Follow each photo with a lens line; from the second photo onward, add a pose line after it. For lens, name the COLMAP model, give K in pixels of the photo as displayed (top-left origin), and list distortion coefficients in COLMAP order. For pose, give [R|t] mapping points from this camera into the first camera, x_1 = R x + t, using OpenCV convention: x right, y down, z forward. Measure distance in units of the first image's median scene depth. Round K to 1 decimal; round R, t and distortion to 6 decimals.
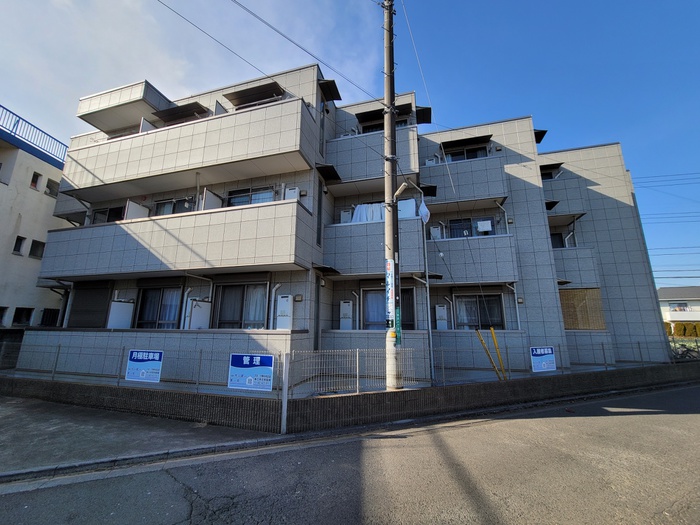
lens RADIAL K [[285.6, 0, 350.0], [0, 285.6, 262.5], [0, 0, 1]] dist [-0.002388, 0.001062]
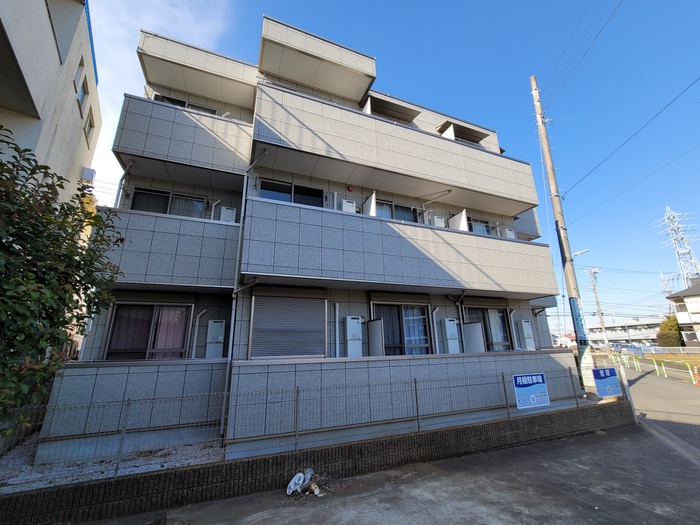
lens RADIAL K [[285.6, 0, 350.0], [0, 285.6, 262.5], [0, 0, 1]] dist [-0.002388, 0.001062]
pose [[0.792116, 0.154659, 0.590452, -1.719850], [-0.106413, 0.987543, -0.115913, 0.104896], [-0.601023, 0.028984, 0.798706, 0.546666]]
